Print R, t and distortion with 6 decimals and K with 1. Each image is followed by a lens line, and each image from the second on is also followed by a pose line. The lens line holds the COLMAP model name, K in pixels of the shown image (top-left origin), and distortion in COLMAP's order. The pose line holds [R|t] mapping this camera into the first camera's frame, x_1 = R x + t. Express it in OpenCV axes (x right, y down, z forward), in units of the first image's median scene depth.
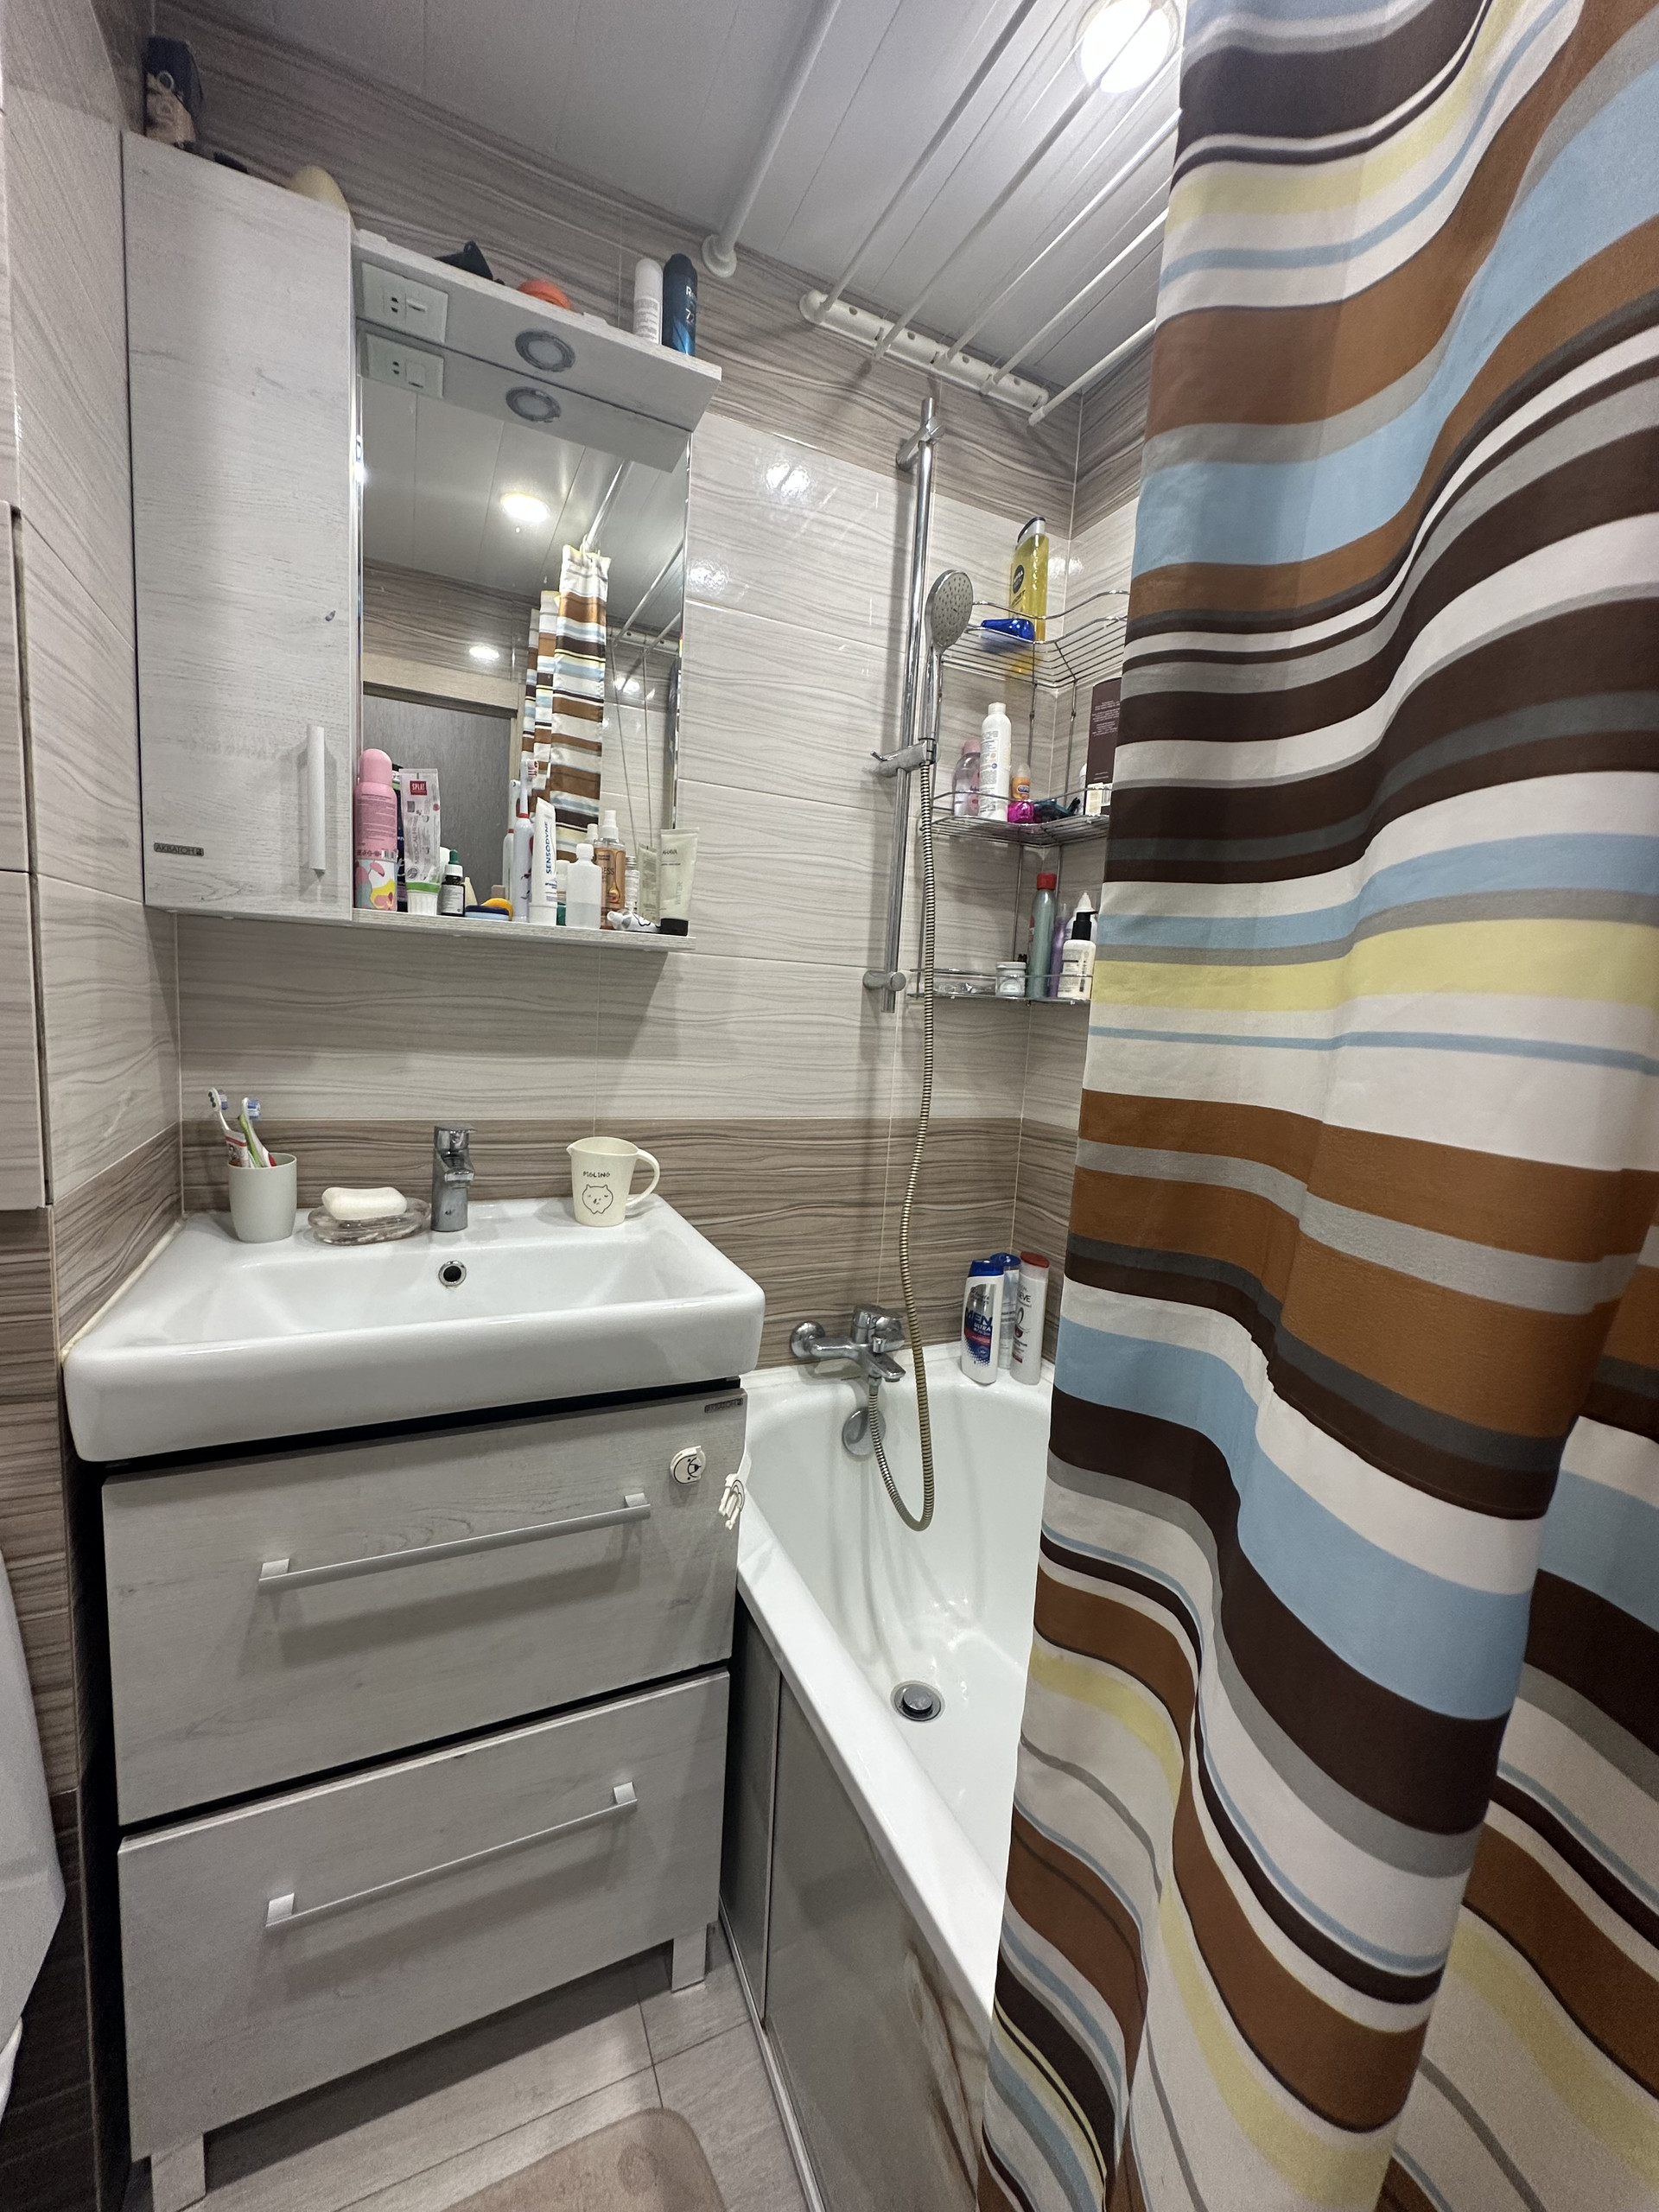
lens RADIAL K [[877.0, 0, 829.5], [0, 877.0, 1106.0], [0, 0, 1]] dist [-0.004677, -0.000163]
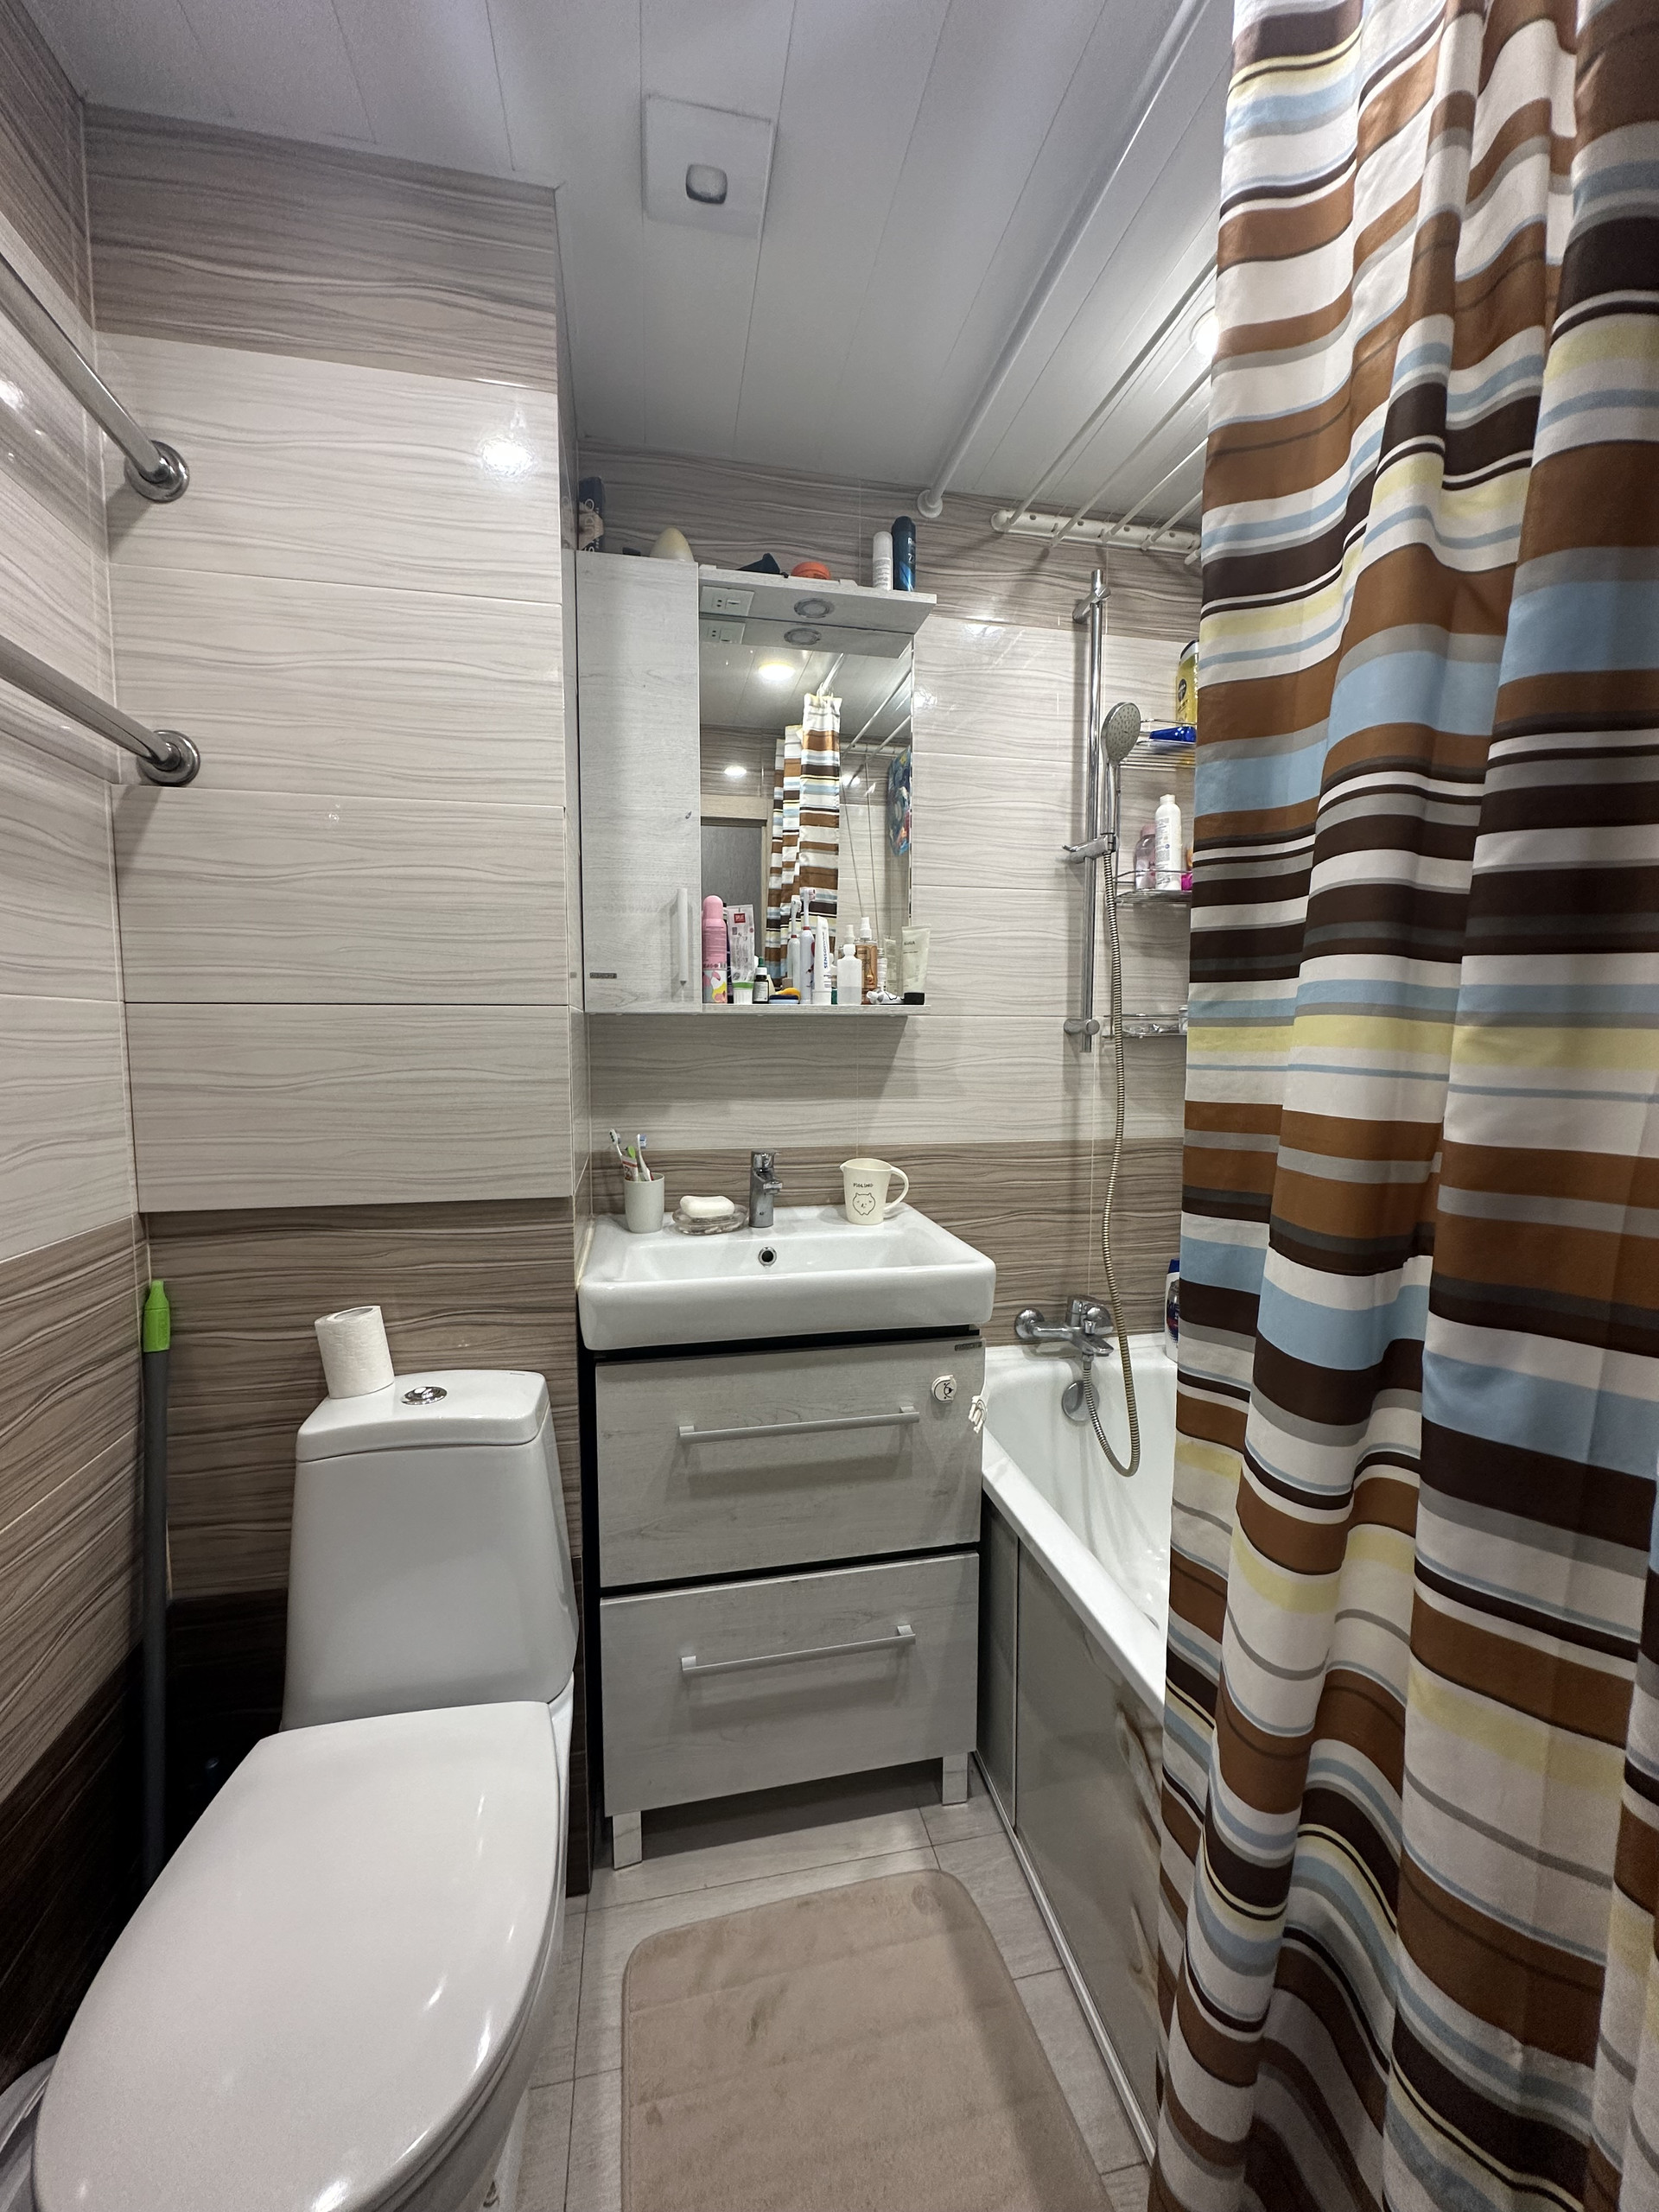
lens RADIAL K [[877.0, 0, 829.5], [0, 877.0, 1106.0], [0, 0, 1]] dist [-0.004677, -0.000163]
pose [[0.970948, -0.039933, -0.235934, 0.006124], [0.029076, 0.998360, -0.049320, 0.023039], [0.237517, 0.041027, 0.970517, -0.342588]]
